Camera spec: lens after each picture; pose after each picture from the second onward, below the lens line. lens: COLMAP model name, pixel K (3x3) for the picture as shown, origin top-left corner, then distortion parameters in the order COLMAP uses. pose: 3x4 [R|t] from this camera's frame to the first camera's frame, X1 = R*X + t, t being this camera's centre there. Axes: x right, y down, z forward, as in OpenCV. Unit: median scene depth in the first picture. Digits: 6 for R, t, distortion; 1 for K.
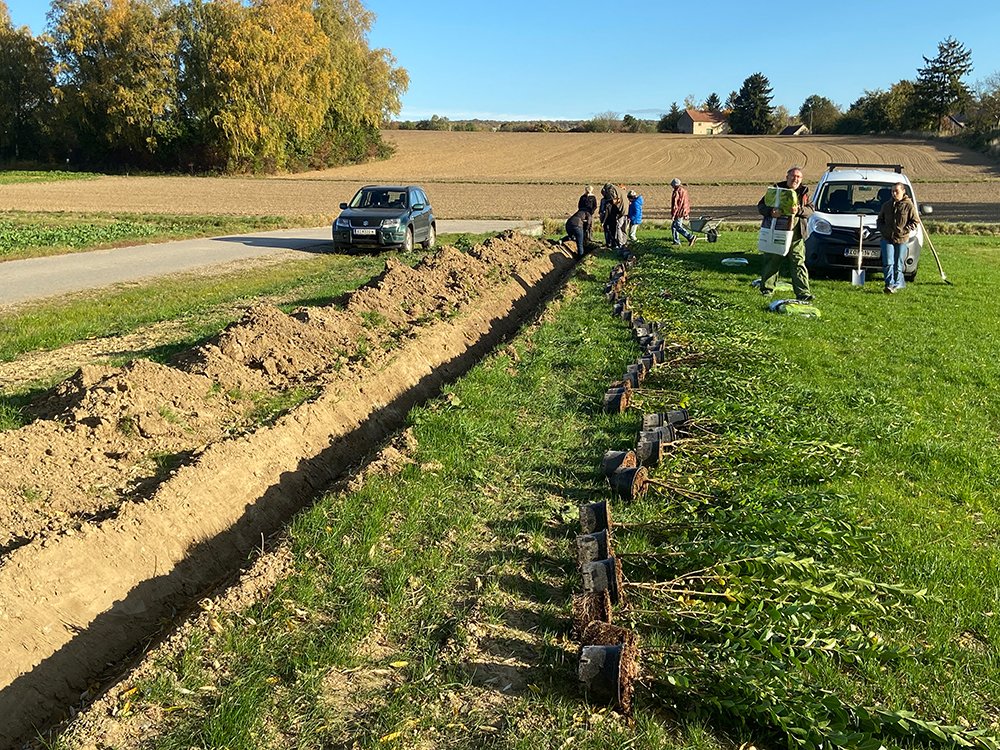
lens RADIAL K [[1135.7, 0, 500.2], [0, 1135.7, 376.1], [0, 0, 1]] dist [0.158294, 0.000000]
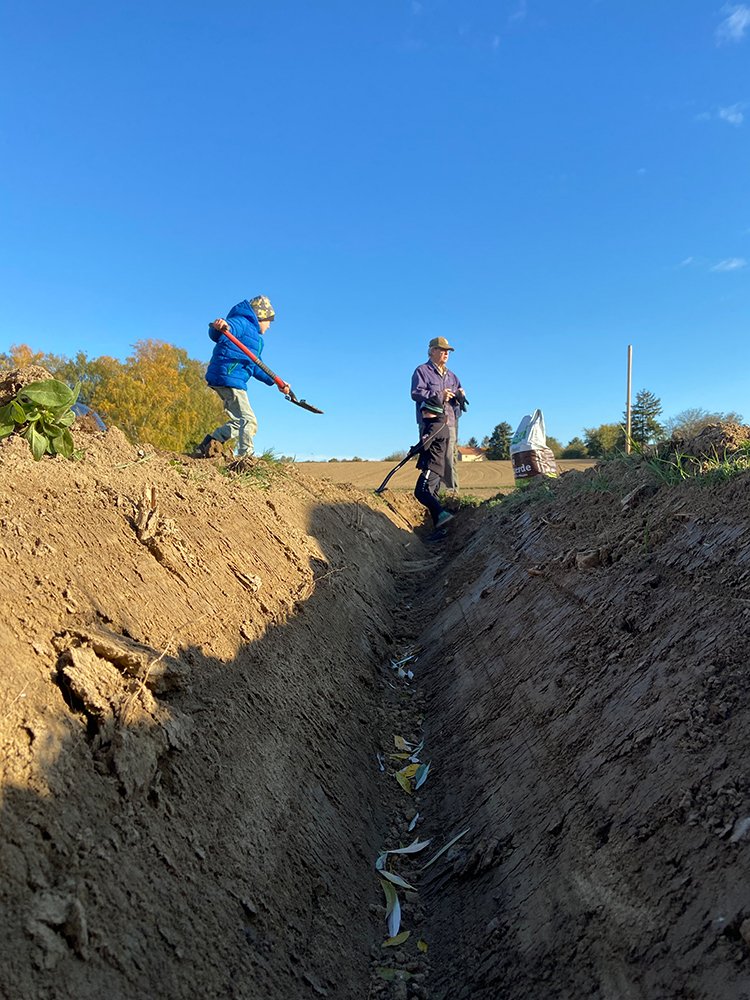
lens RADIAL K [[766.1, 0, 375.5], [0, 766.1, 500.4], [0, 0, 1]] dist [0.014864, 0.002984]
pose [[0.998119, -0.019581, 0.058099, 0.007392], [0.029106, 0.985368, -0.167938, -0.014103], [-0.053961, 0.169313, 0.984084, 0.139884]]
